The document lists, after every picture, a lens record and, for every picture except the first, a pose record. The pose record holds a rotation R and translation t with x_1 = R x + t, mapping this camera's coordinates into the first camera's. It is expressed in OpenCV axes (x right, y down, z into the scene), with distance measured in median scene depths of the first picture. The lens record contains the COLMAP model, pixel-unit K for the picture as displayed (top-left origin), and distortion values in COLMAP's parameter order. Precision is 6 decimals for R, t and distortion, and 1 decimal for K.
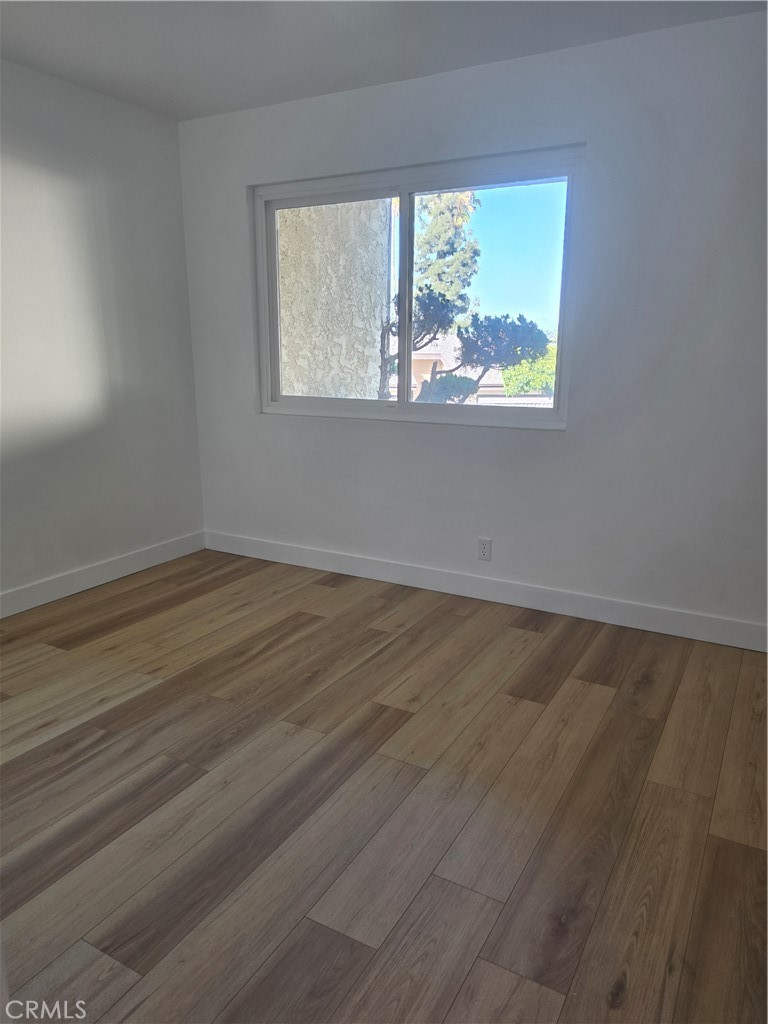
lens RADIAL K [[712.9, 0, 379.5], [0, 712.9, 511.0], [0, 0, 1]] dist [0.030599, -0.034057]
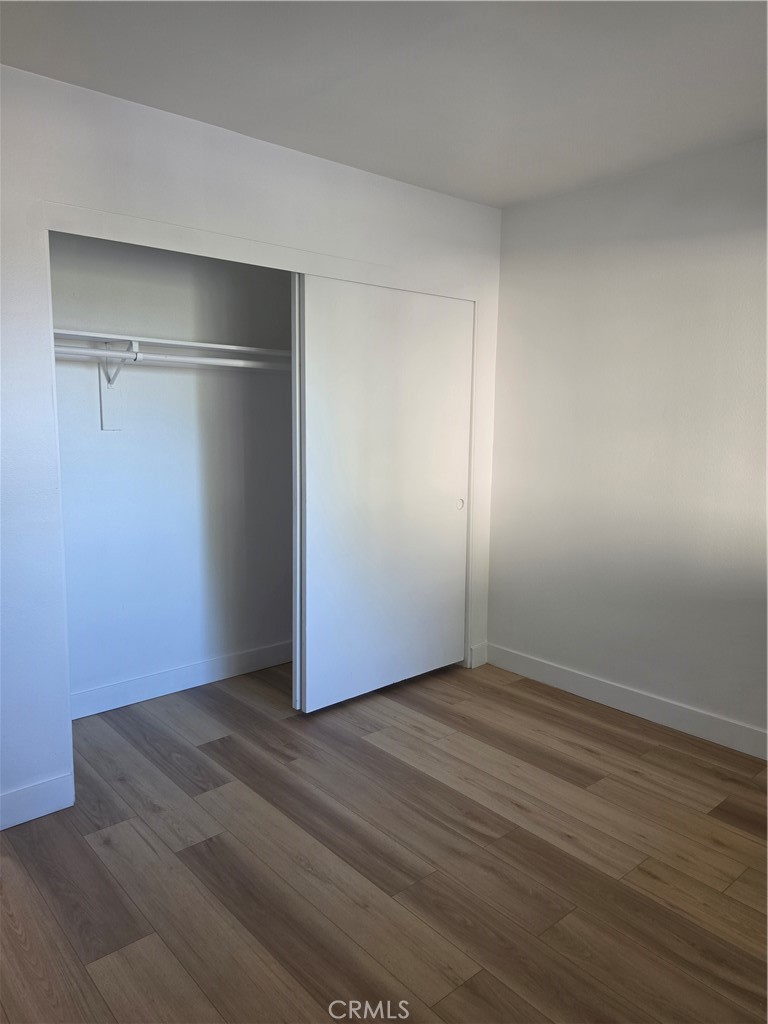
lens RADIAL K [[712.9, 0, 379.5], [0, 712.9, 511.0], [0, 0, 1]] dist [0.030599, -0.034057]
pose [[-0.328732, 0.125488, -0.936049, 0.557504], [-0.217910, 0.954311, 0.204464, -0.299291], [0.918940, 0.271189, -0.286367, 1.034043]]
